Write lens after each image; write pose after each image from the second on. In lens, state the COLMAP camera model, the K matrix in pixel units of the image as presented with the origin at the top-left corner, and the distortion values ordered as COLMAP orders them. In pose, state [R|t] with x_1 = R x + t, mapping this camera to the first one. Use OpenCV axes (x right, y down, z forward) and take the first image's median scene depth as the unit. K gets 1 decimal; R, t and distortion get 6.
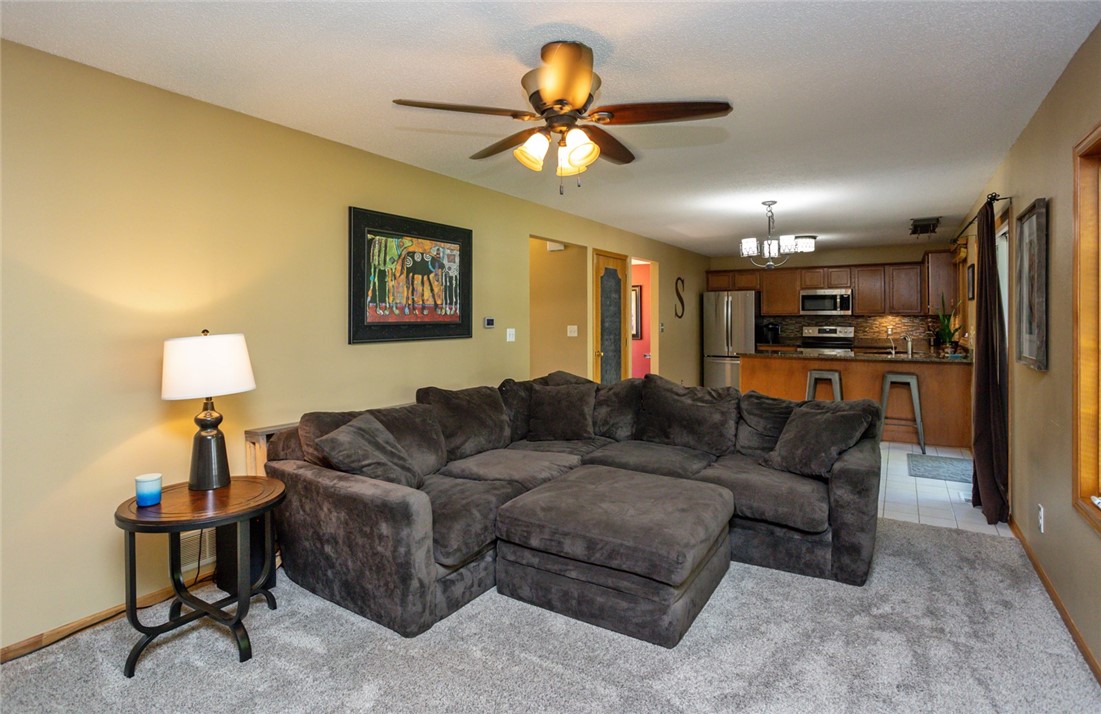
lens RADIAL K [[575.6, 0, 525.1], [0, 575.6, 334.1], [0, 0, 1]] dist [-0.007319, 0.003413]
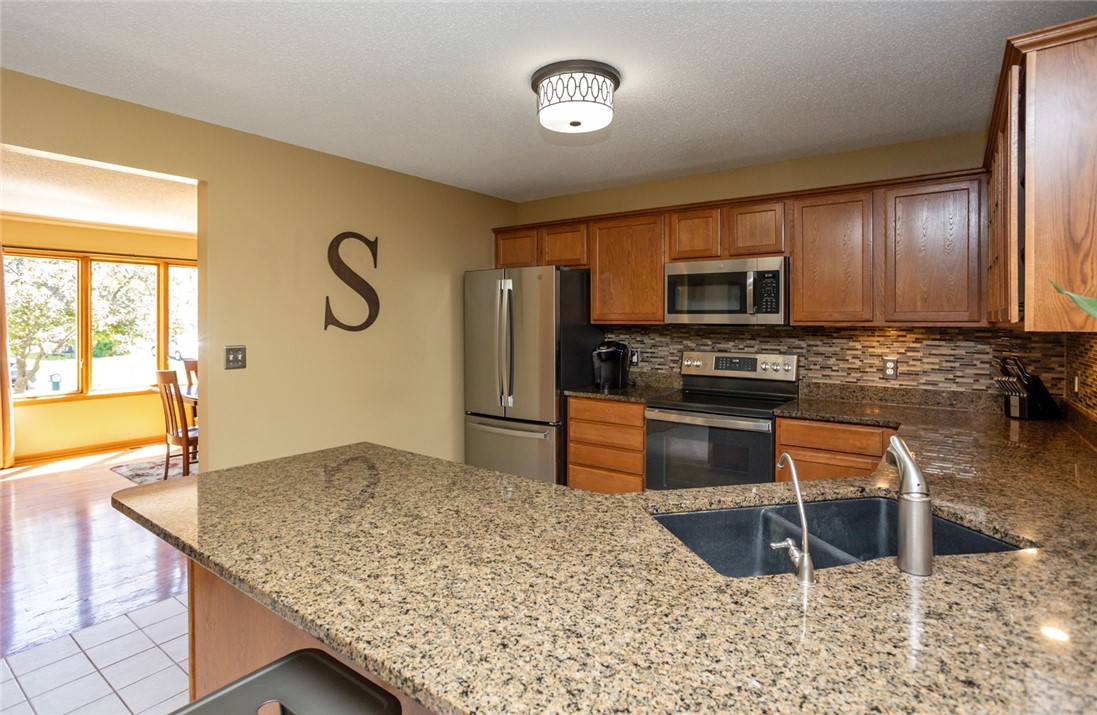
lens RADIAL K [[529.1, 0, 540.8], [0, 529.1, 328.6], [0, 0, 1]] dist [-0.014581, -0.000592]
pose [[0.999112, 0.005189, -0.041814, 0.423319], [-0.005934, 0.999826, -0.017713, -0.023838], [0.041715, 0.017945, 0.998968, 0.649701]]
